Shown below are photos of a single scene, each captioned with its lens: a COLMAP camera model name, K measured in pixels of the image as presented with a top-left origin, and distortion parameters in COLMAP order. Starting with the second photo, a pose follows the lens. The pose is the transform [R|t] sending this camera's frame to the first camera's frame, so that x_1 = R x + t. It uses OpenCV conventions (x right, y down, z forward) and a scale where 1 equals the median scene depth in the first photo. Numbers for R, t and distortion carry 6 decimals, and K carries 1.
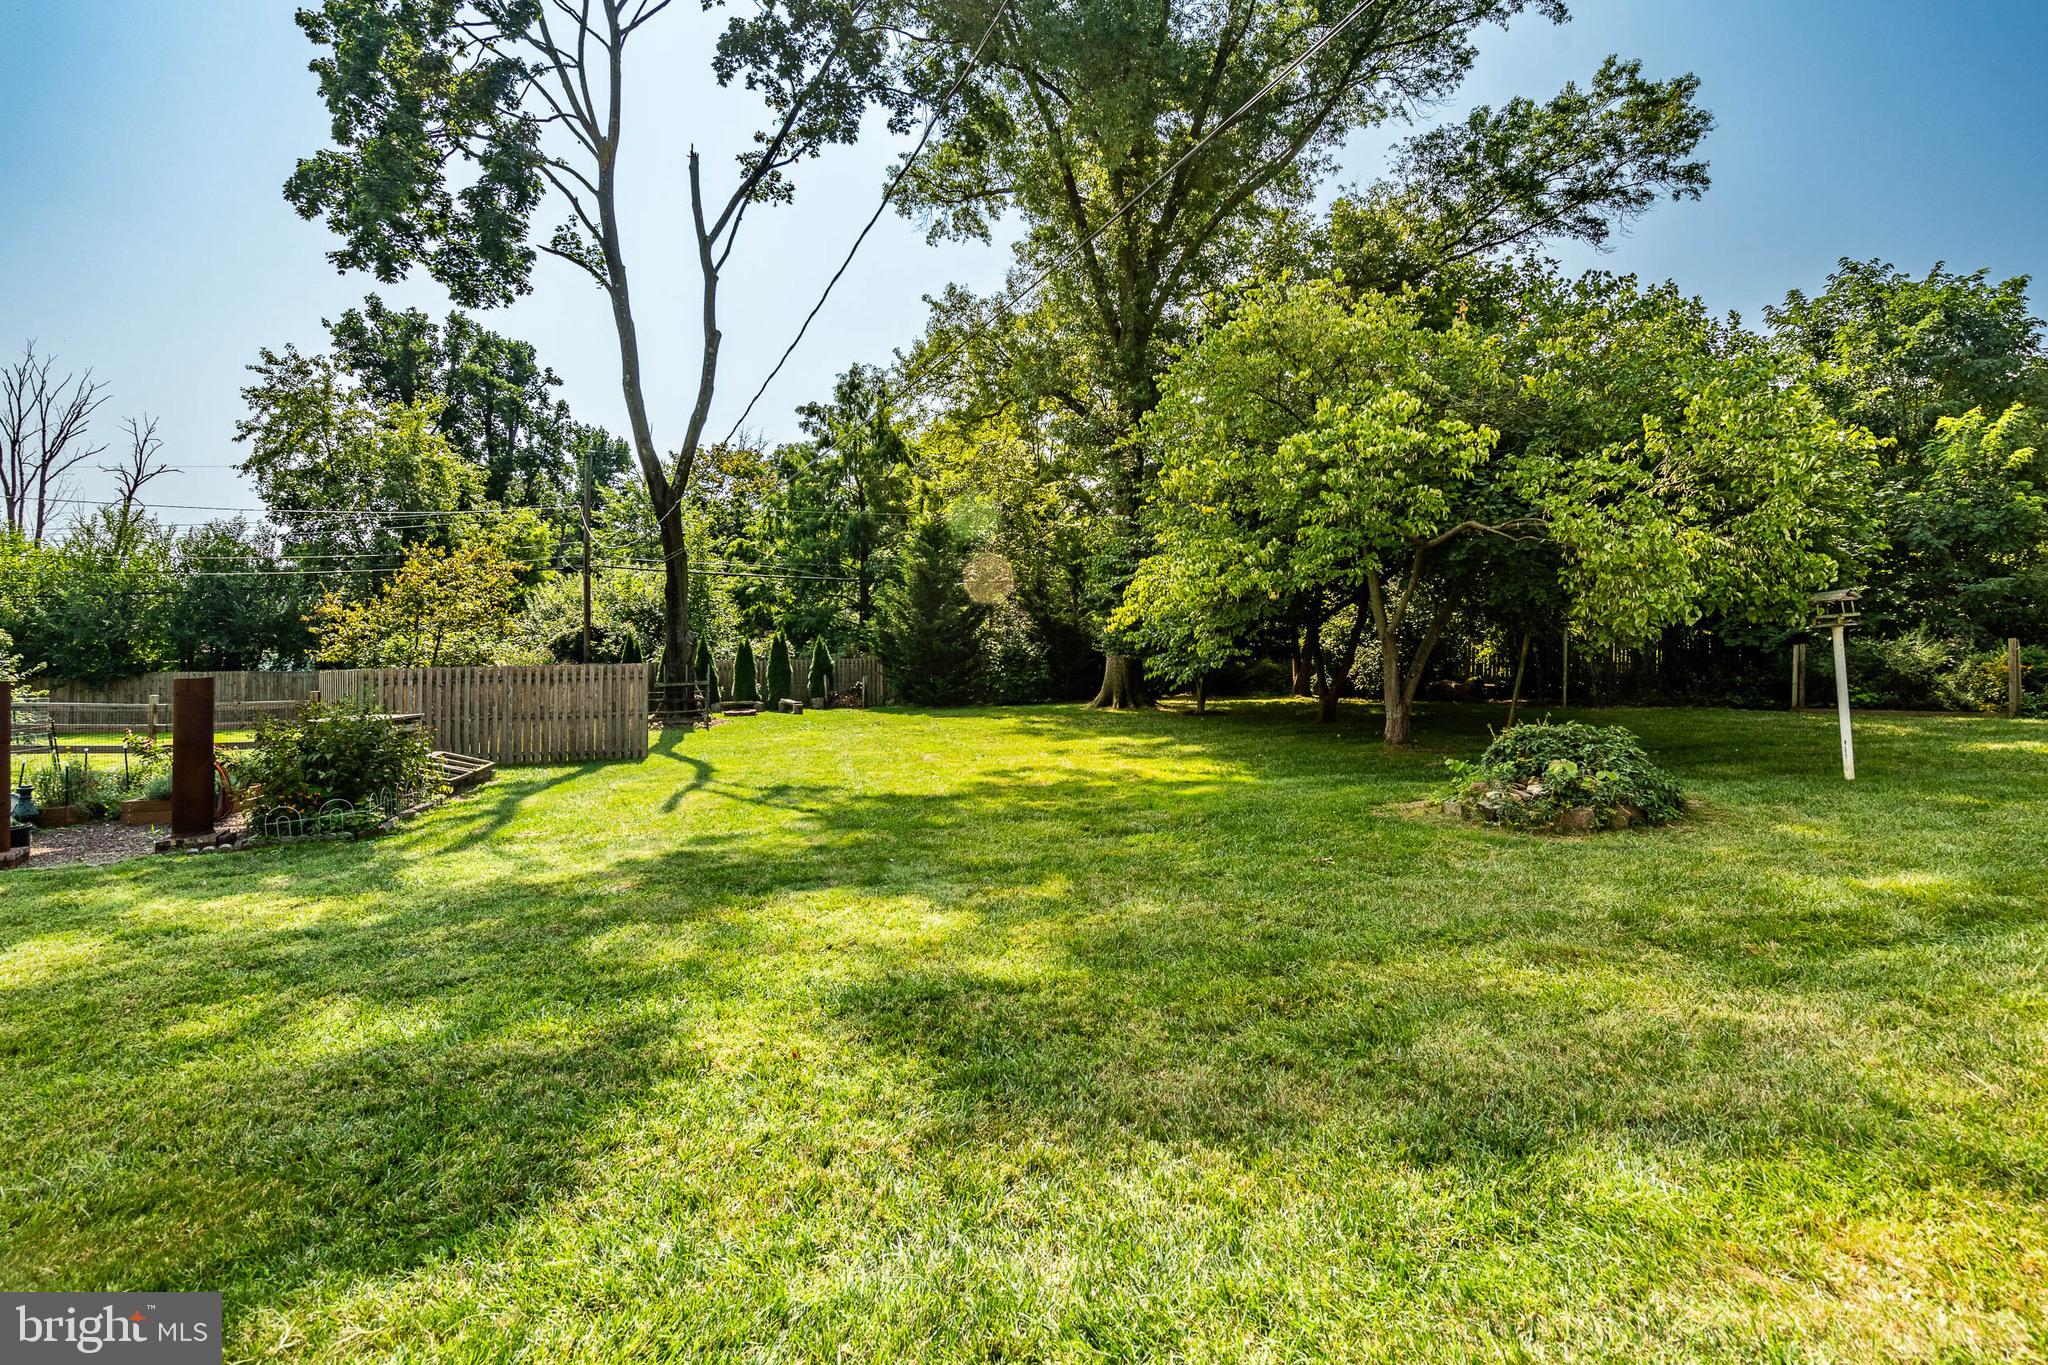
lens RADIAL K [[938.9, 0, 1011.8], [0, 938.9, 619.5], [0, 0, 1]] dist [-0.003081, -0.001254]
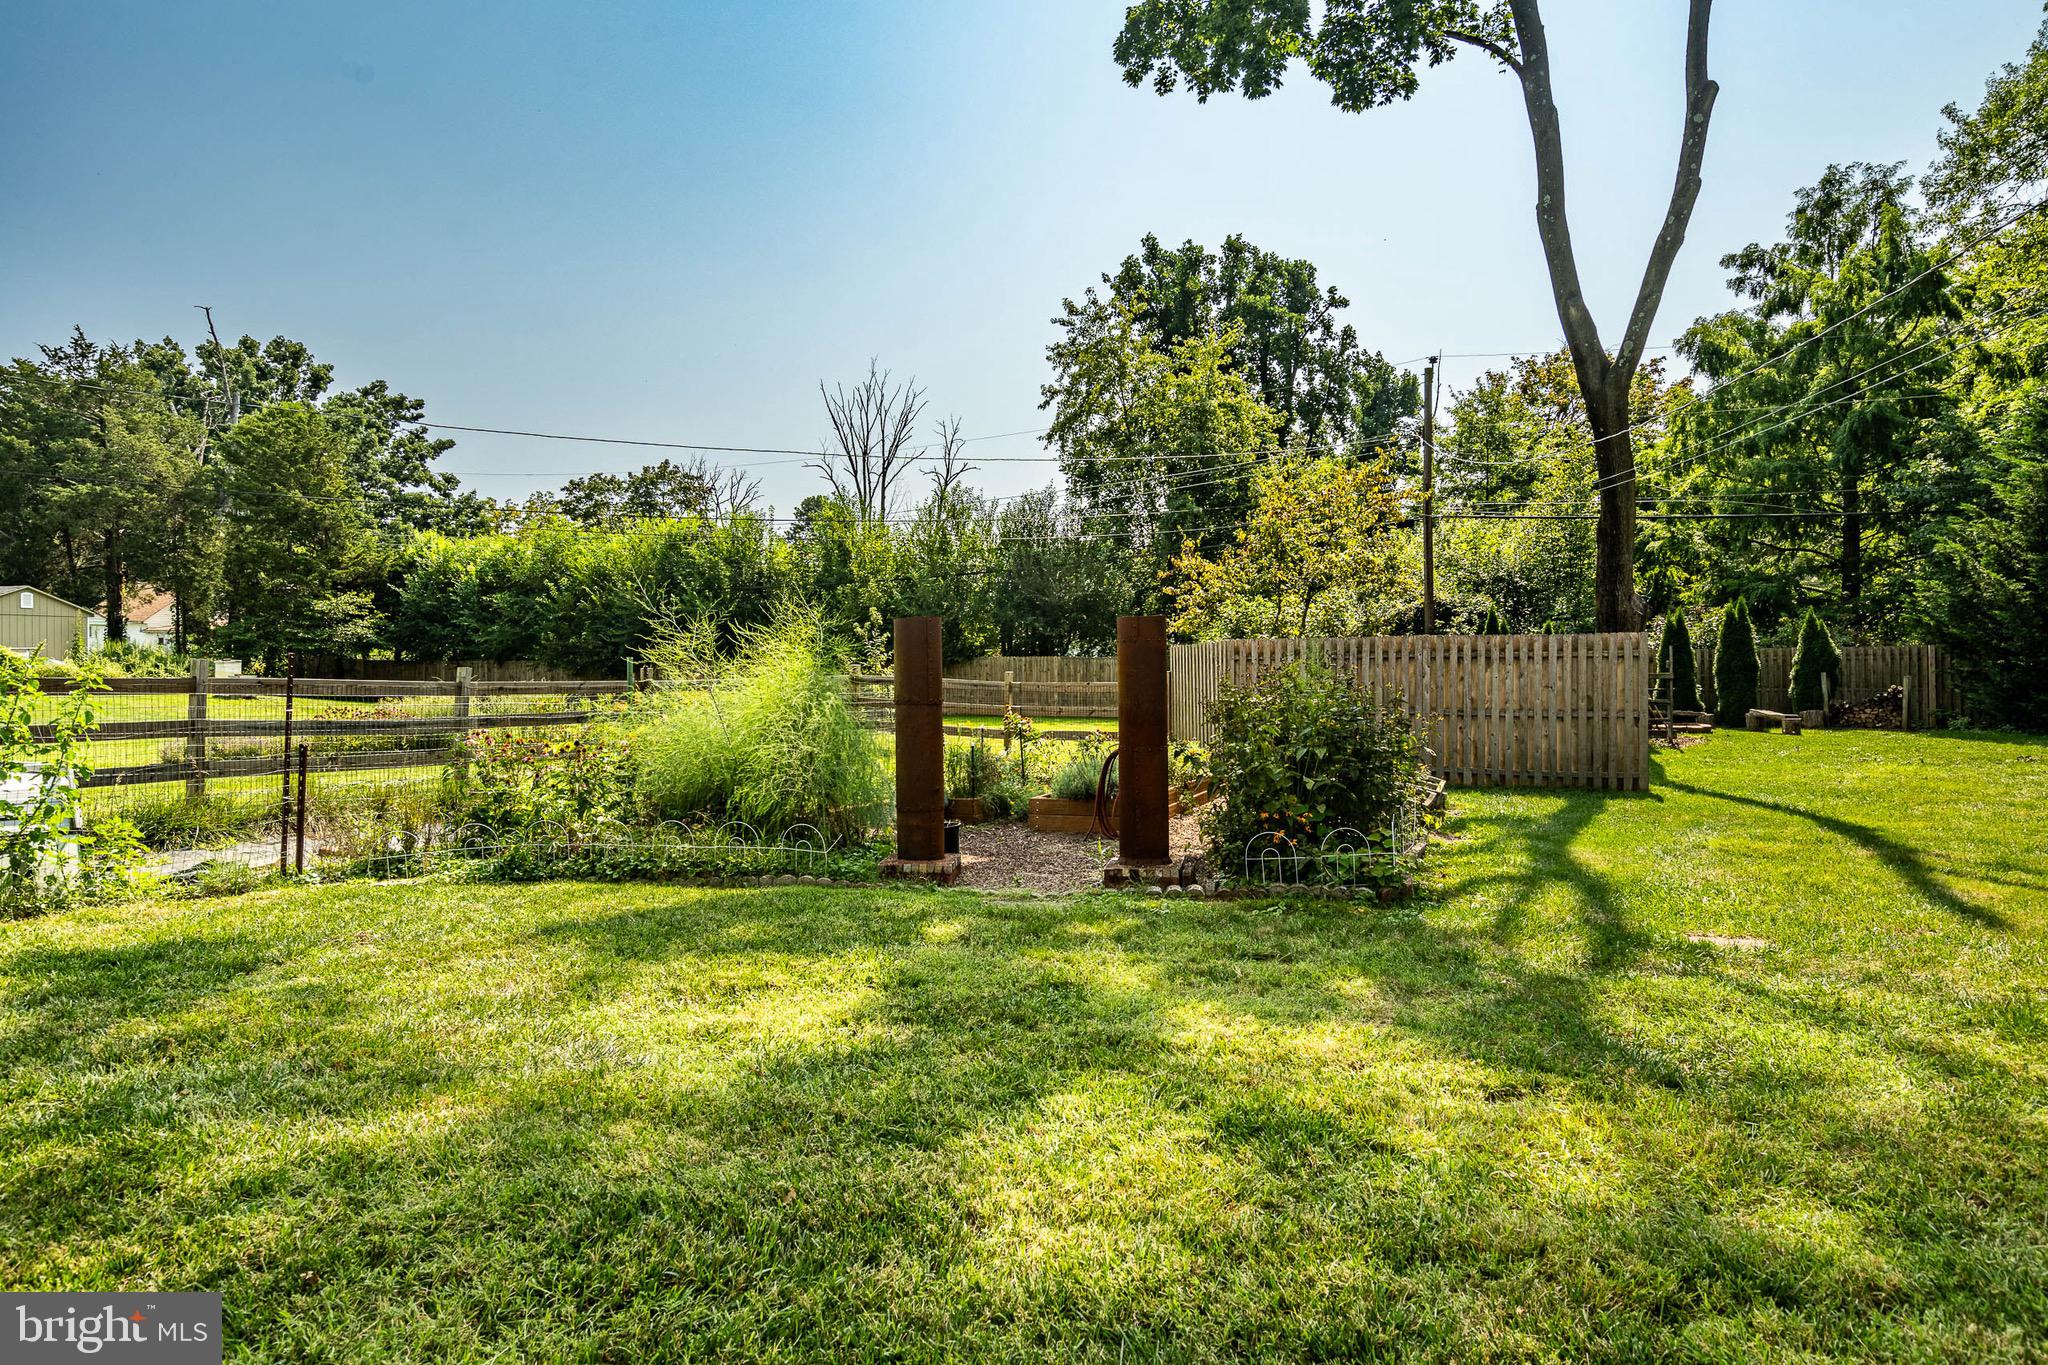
lens RADIAL K [[1165.9, 0, 1005.5], [0, 1165.9, 662.4], [0, 0, 1]] dist [-0.006674, -0.001876]
pose [[0.767731, 0.012490, -0.640651, -0.116508], [0.014073, 0.999240, 0.036345, 0.016833], [0.640618, -0.036919, 0.766971, 0.088166]]
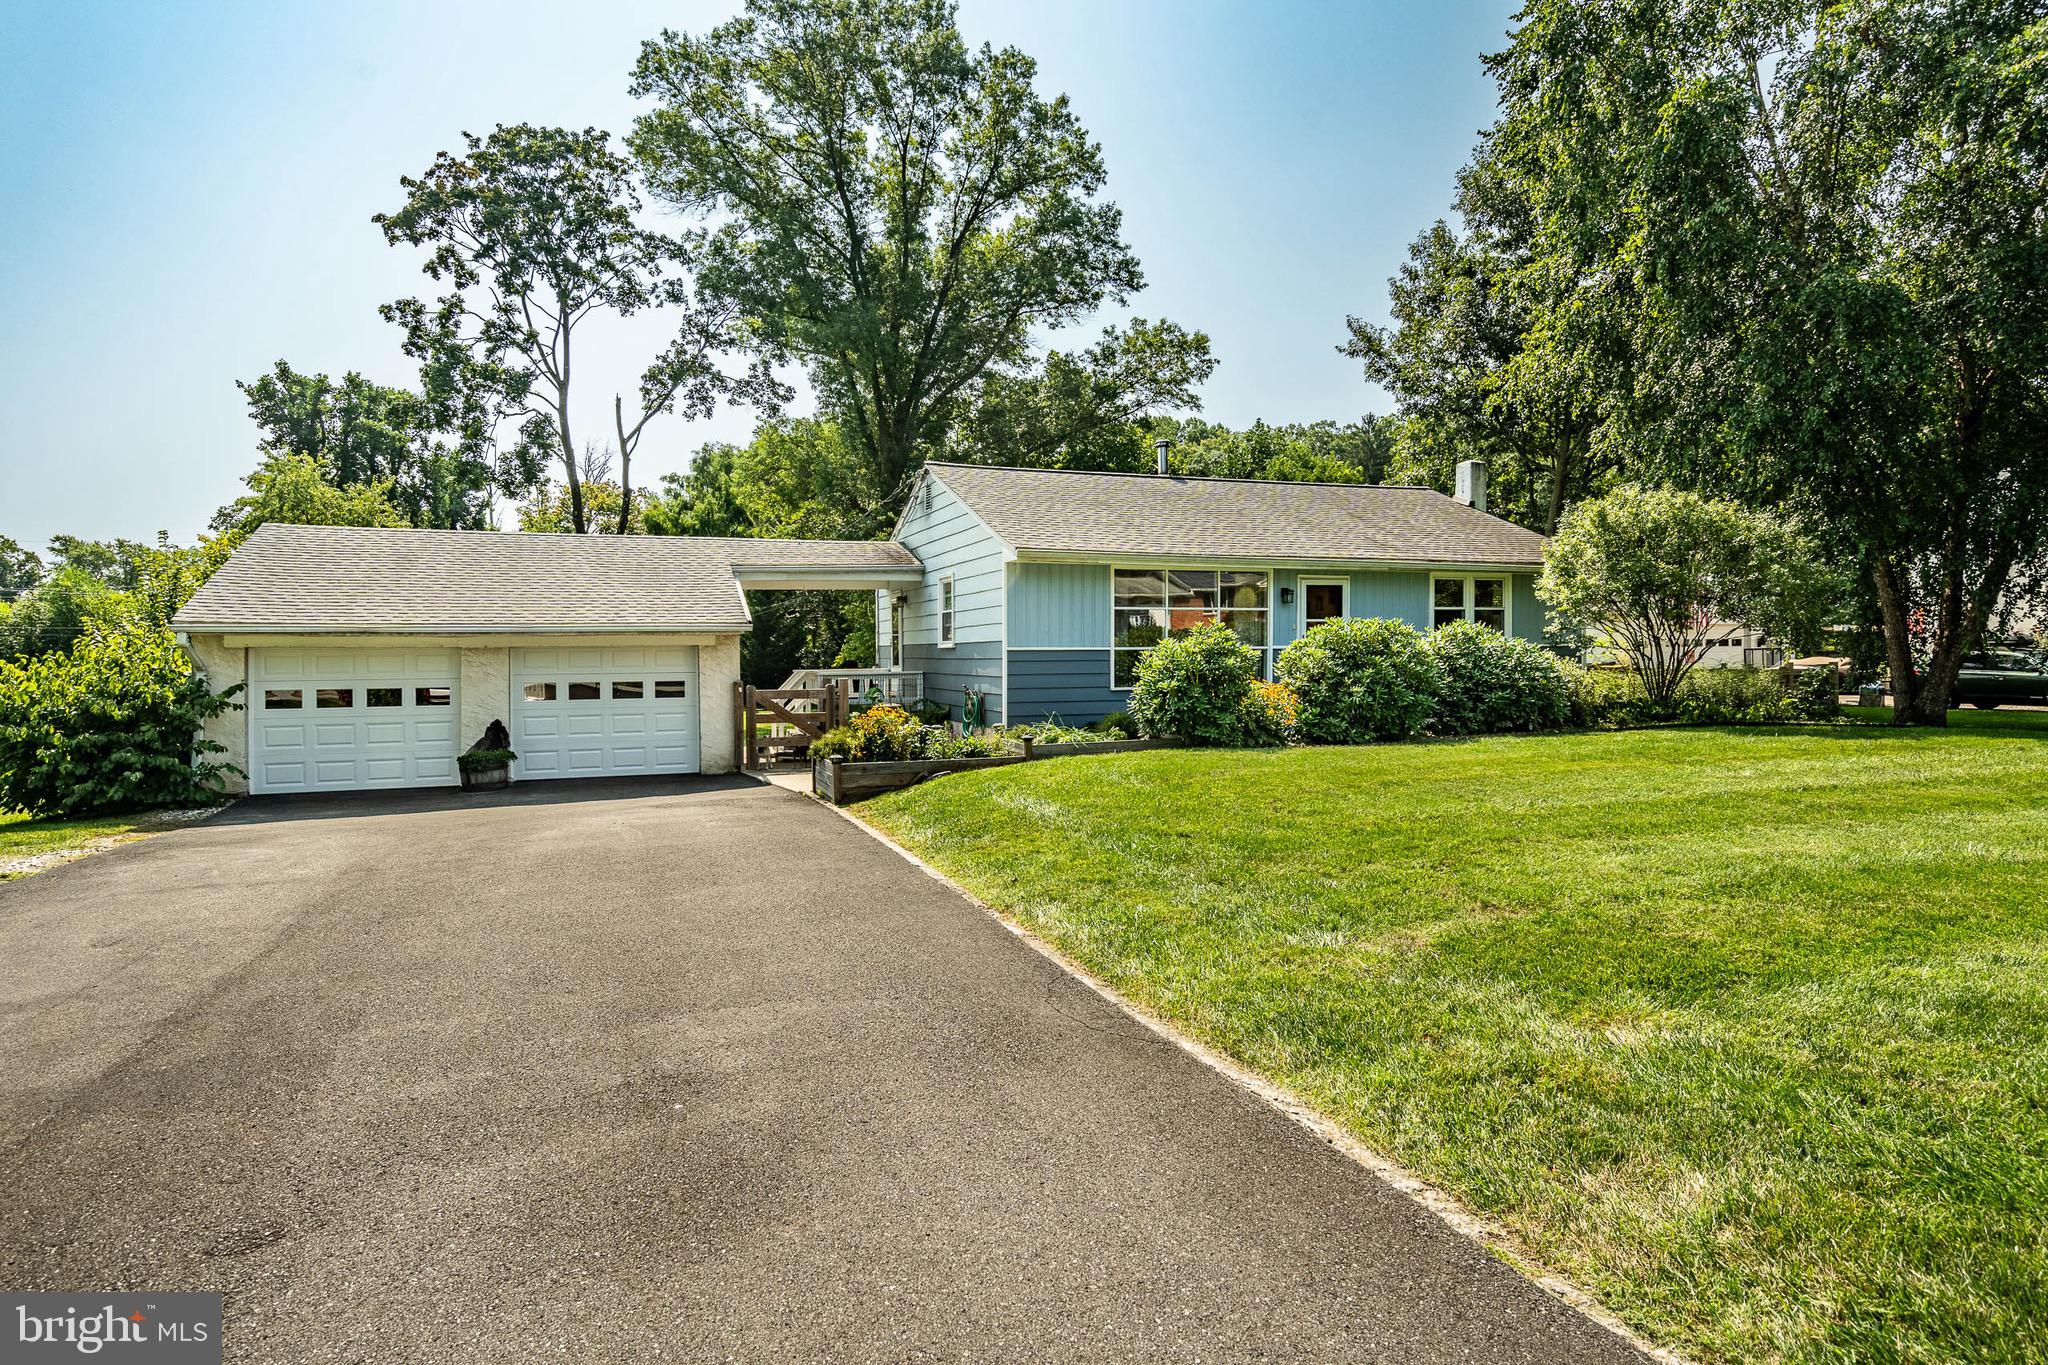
lens RADIAL K [[1107.5, 0, 1034.3], [0, 1107.5, 673.1], [0, 0, 1]] dist [0.006839, -0.001019]
pose [[0.992174, -0.001179, 0.124857, 0.112947], [-0.005282, 0.998664, 0.051404, -0.045844], [-0.124751, -0.051661, 0.990842, -0.738106]]
